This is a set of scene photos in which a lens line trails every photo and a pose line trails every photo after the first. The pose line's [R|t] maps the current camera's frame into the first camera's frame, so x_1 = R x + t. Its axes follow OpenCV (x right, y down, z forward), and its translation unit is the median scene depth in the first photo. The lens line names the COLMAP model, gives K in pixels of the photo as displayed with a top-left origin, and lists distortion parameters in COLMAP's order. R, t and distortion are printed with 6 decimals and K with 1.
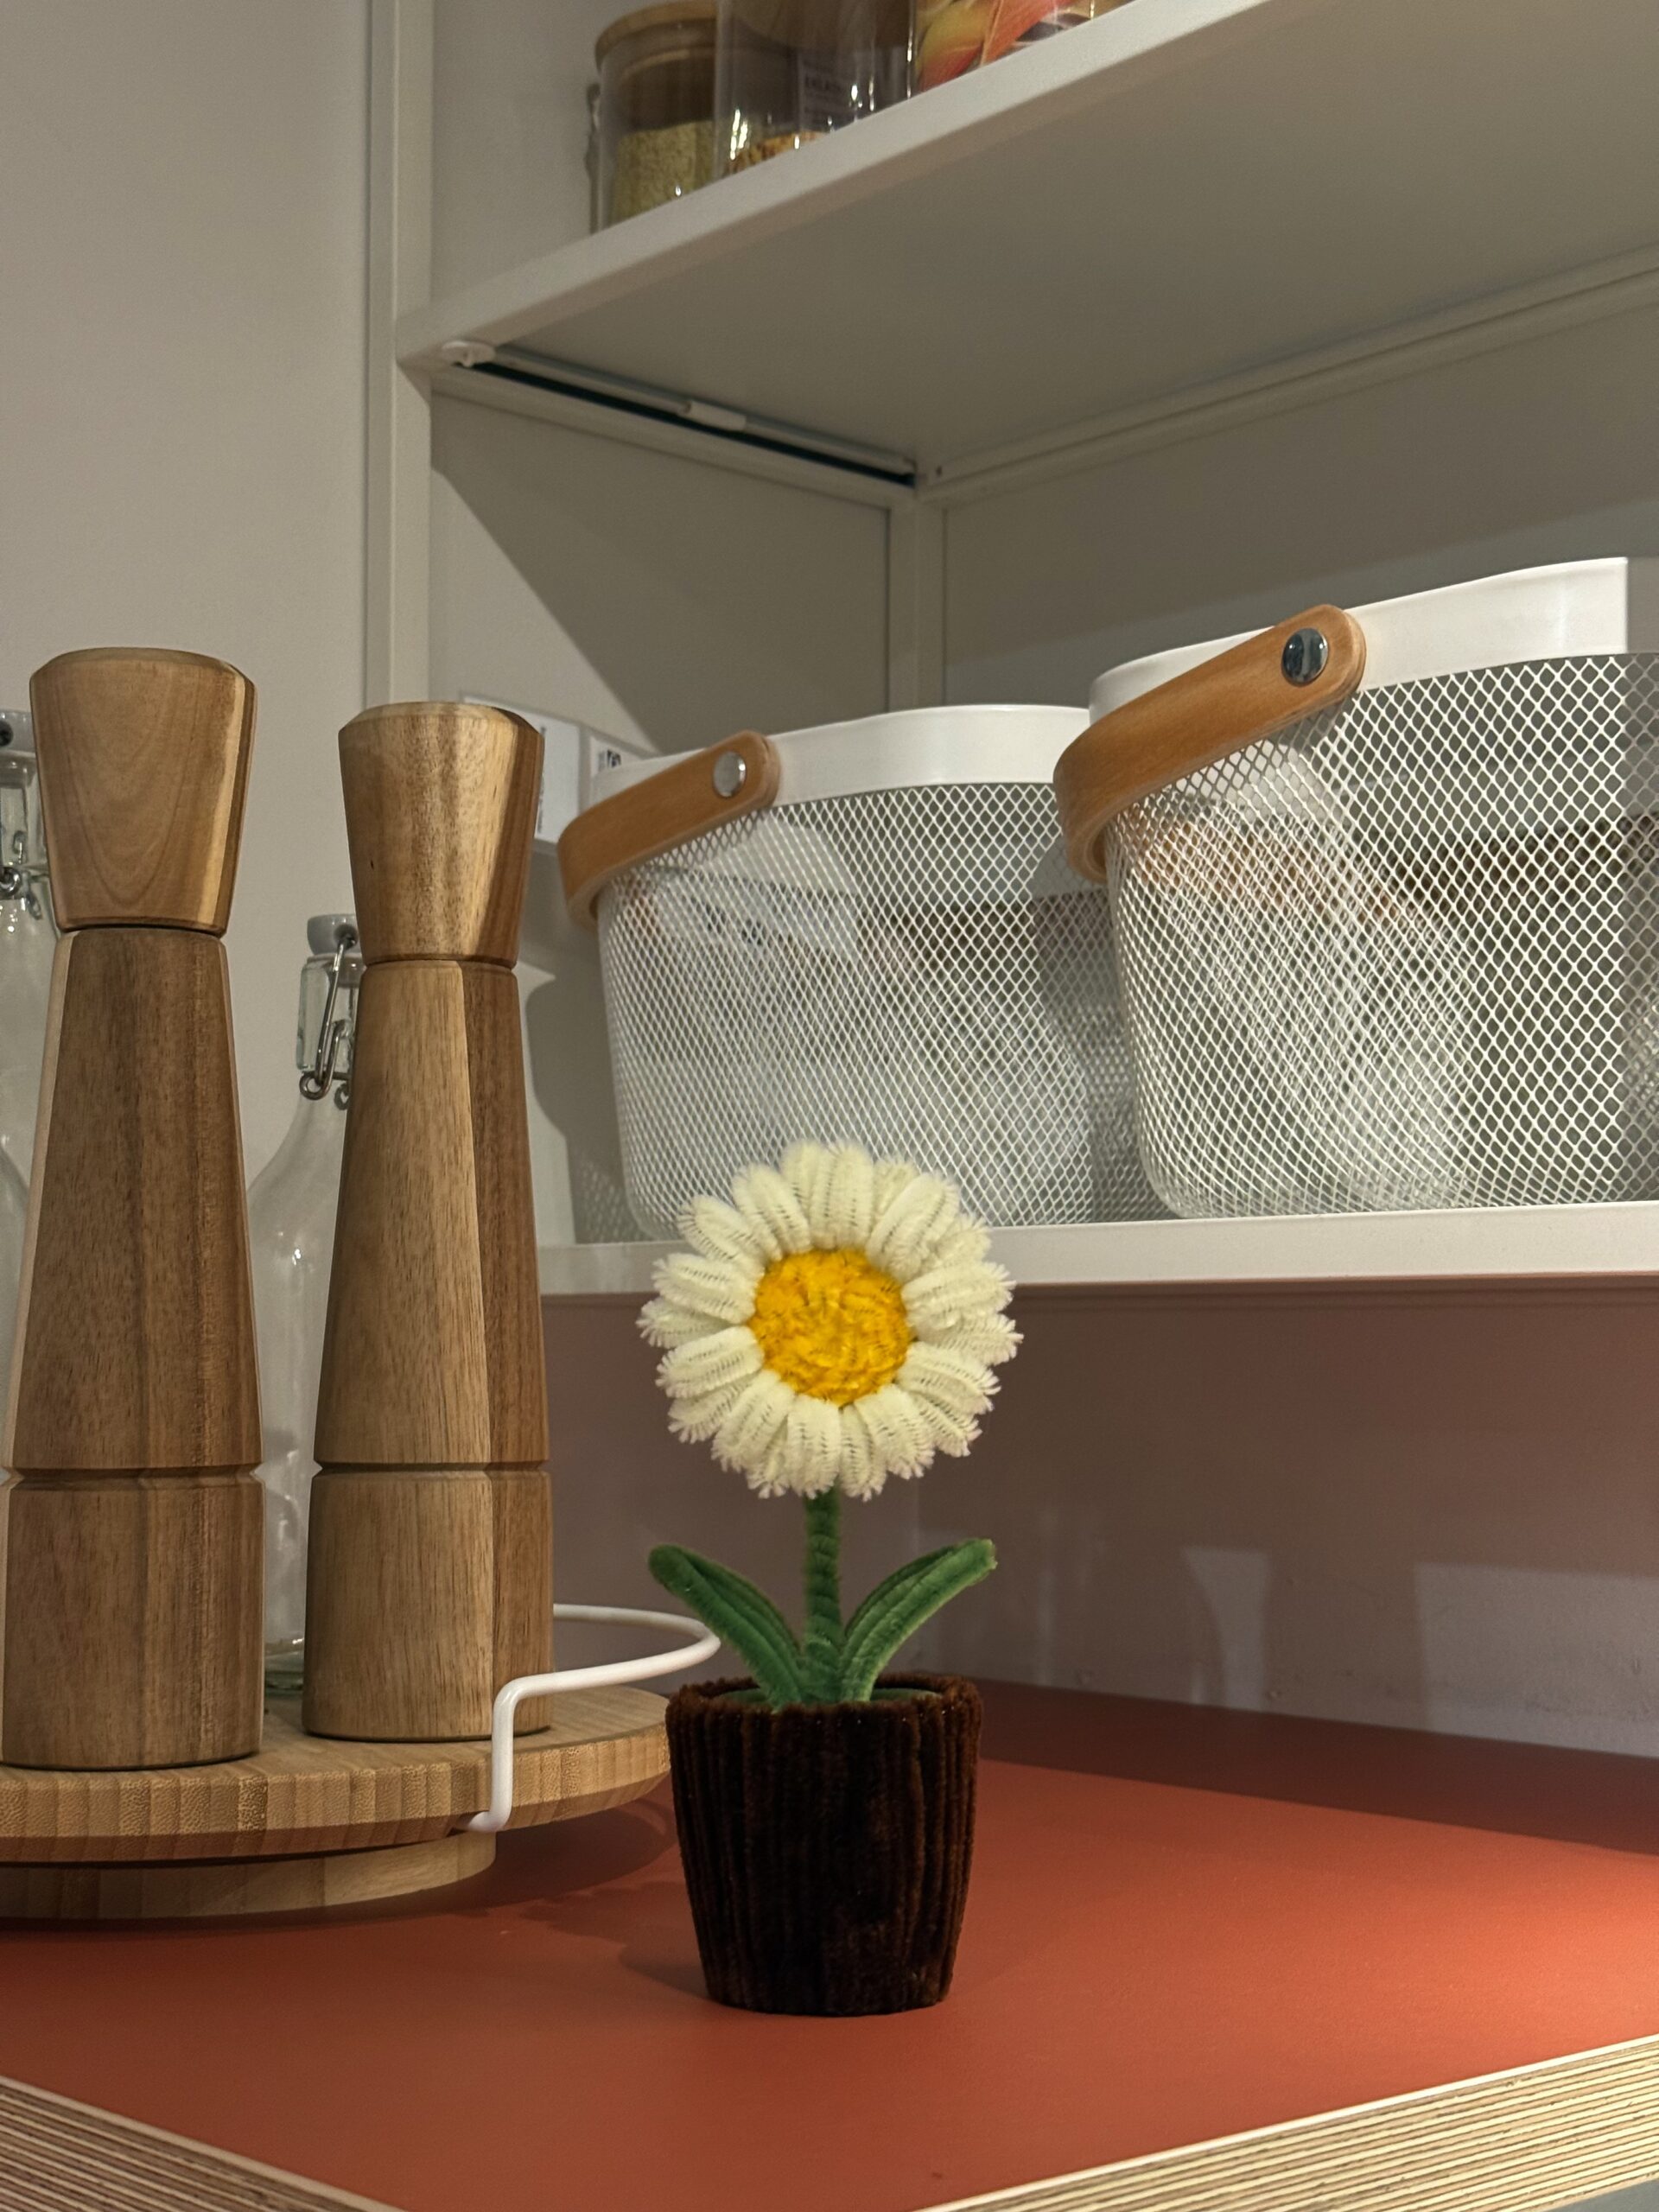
lens RADIAL K [[3131.1, 0, 815.2], [0, 3131.1, 1100.1], [0, 0, 1]] dist [0.097320, 0.000000]
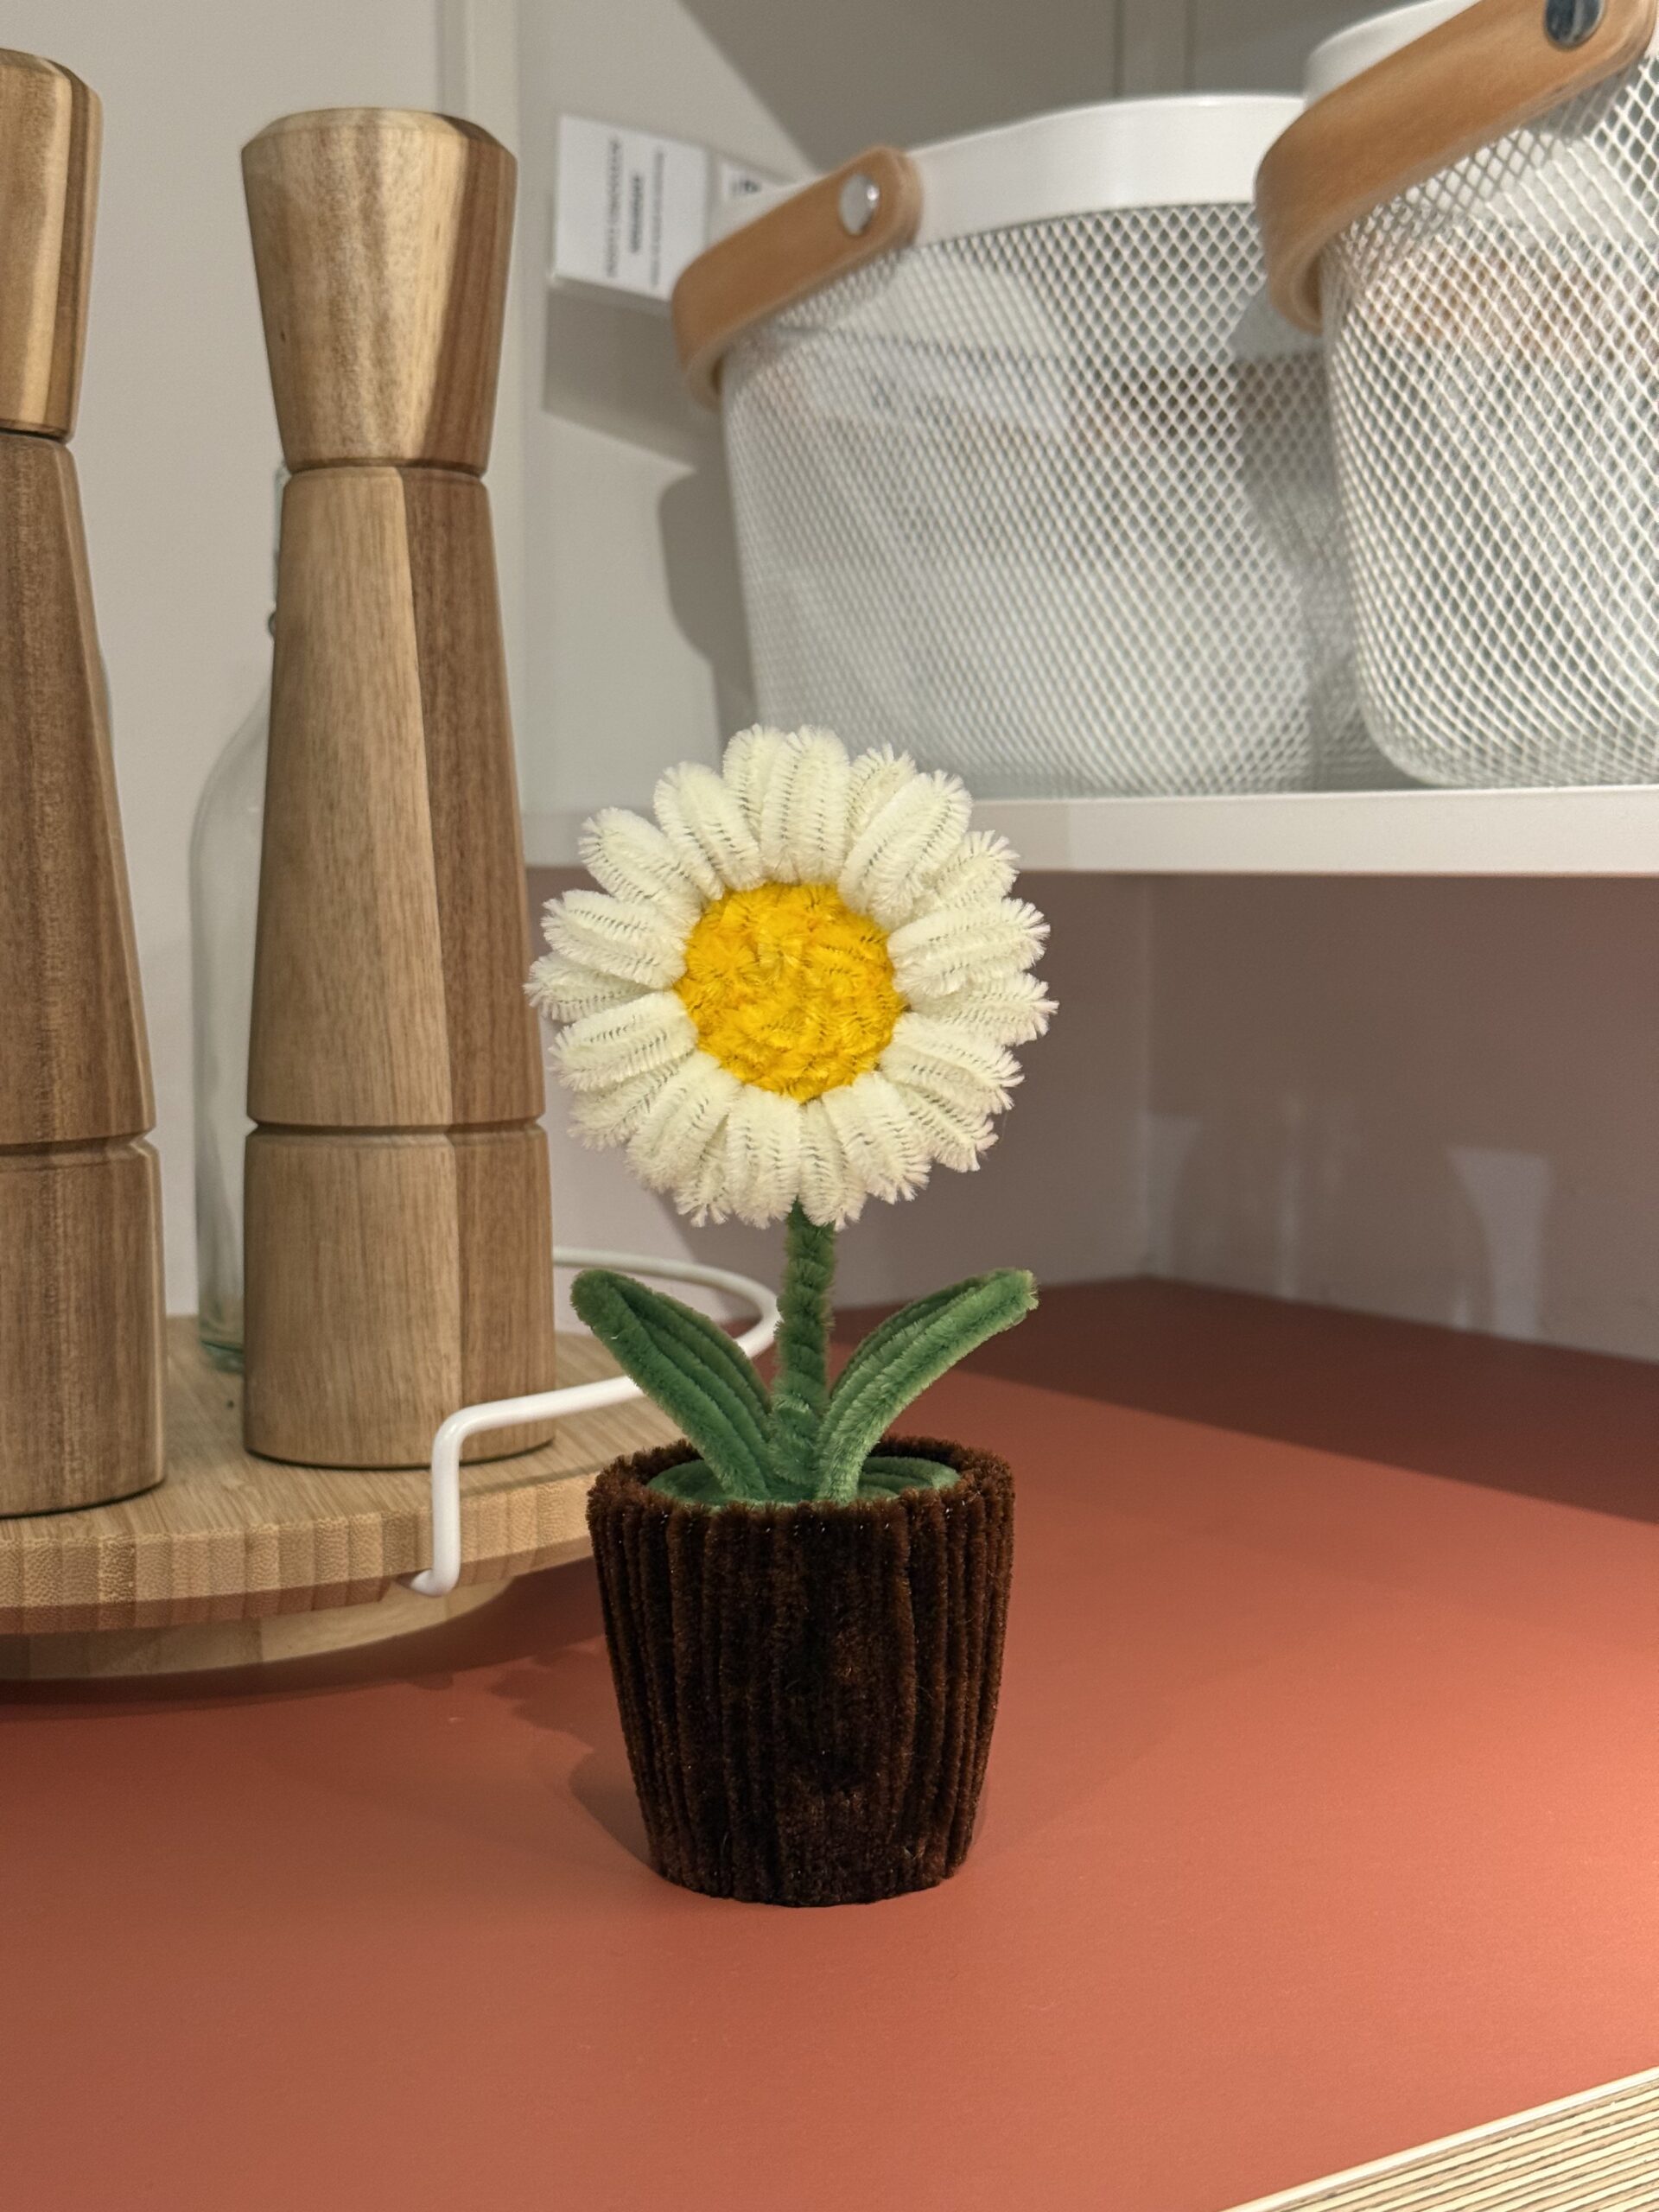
lens RADIAL K [[3131.1, 0, 847.2], [0, 3131.1, 1119.9], [0, 0, 1]] dist [0.097320, 0.000000]
pose [[0.993056, 0.005217, -0.117524, 0.087136], [0.015277, 0.984837, 0.172807, -0.019383], [0.116643, -0.173402, 0.977919, 0.247950]]
